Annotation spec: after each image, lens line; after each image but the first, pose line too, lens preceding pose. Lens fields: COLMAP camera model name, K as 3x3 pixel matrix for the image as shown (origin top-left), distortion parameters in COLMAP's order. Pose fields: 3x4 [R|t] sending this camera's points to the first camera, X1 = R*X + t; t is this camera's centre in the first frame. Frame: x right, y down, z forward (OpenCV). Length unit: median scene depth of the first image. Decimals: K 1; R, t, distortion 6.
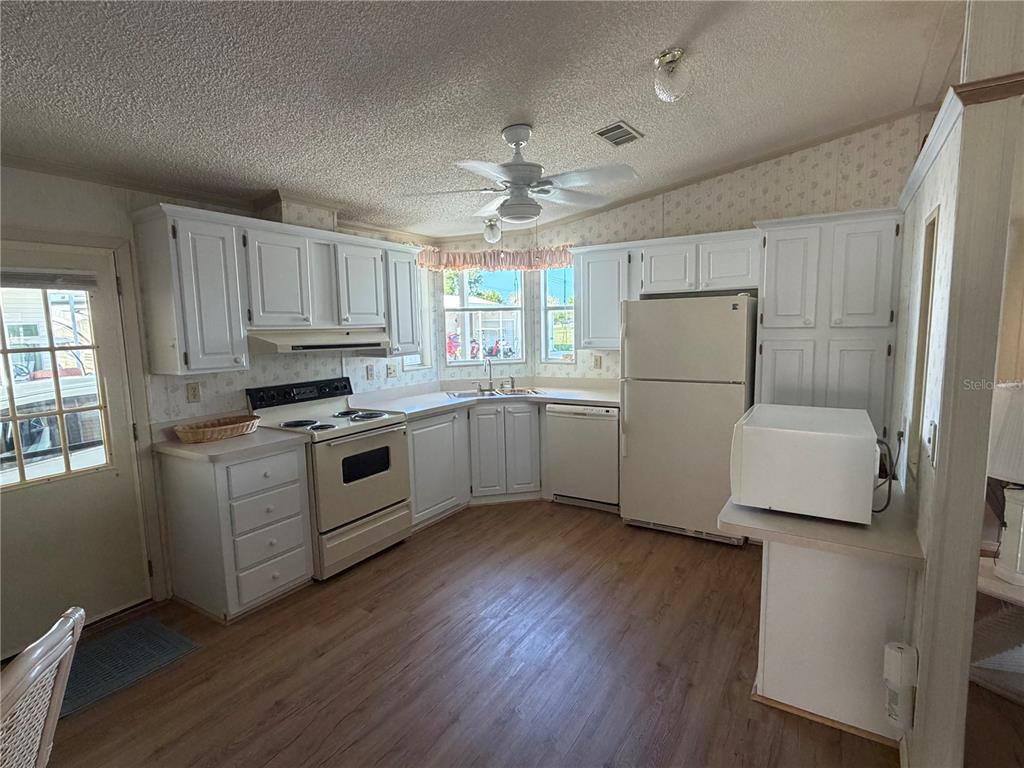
lens RADIAL K [[523.7, 0, 512.0], [0, 523.7, 384.0], [0, 0, 1]] dist [0.005814, -0.000286]
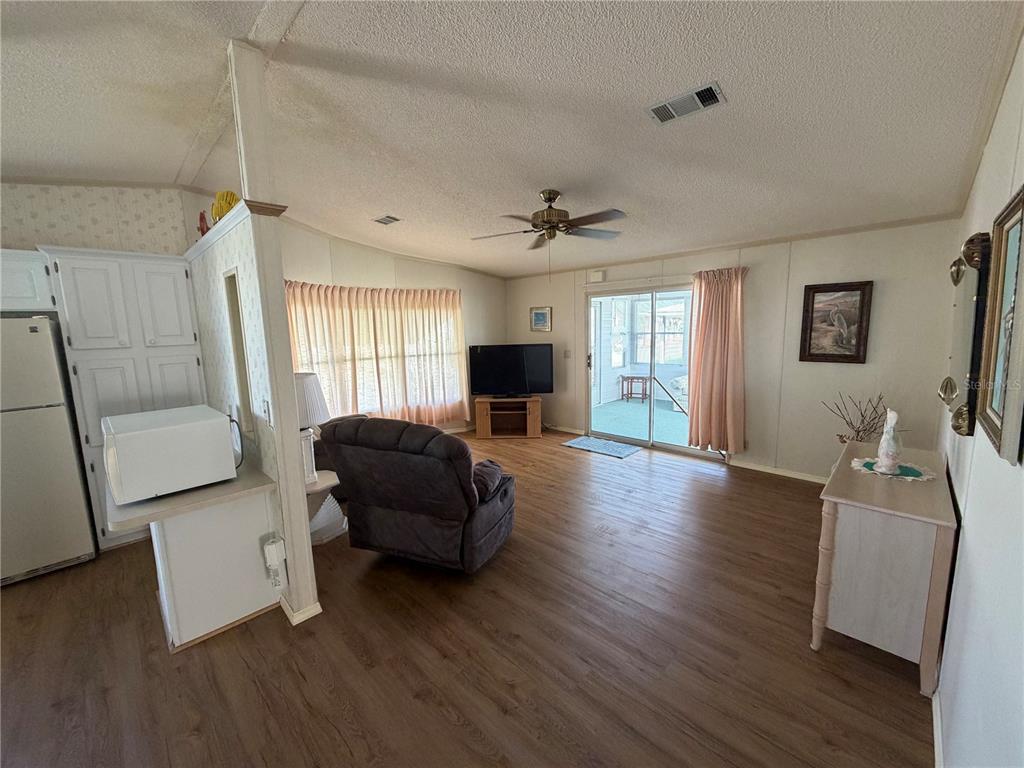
lens RADIAL K [[406.7, 0, 506.6], [0, 406.7, 381.6], [0, 0, 1]] dist [-0.001642, -0.000155]
pose [[0.221829, -0.118070, 0.967911, -0.134780], [0.137240, 0.986541, 0.088889, 0.002962], [-0.965379, 0.113118, 0.235047, -0.020984]]
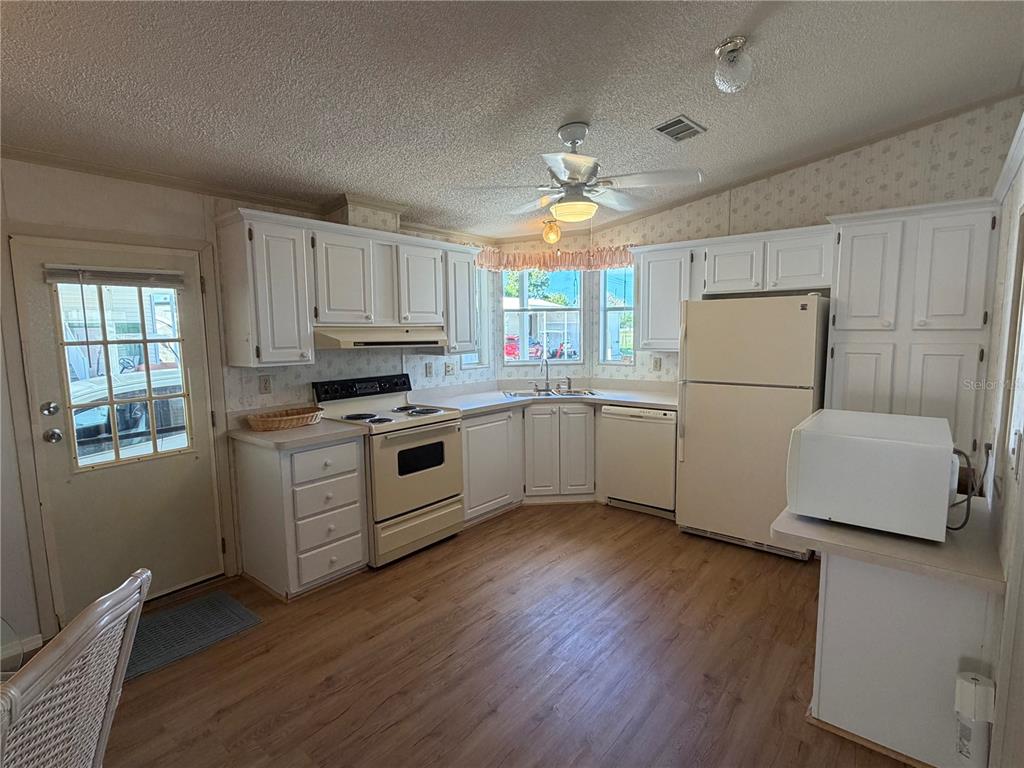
lens RADIAL K [[523.7, 0, 512.0], [0, 523.7, 384.0], [0, 0, 1]] dist [0.005814, -0.000286]
pose [[0.992368, 0.022639, -0.121219, 0.023141], [-0.023217, 0.999725, -0.003361, 0.007438], [0.121110, 0.006150, 0.992620, -0.002369]]
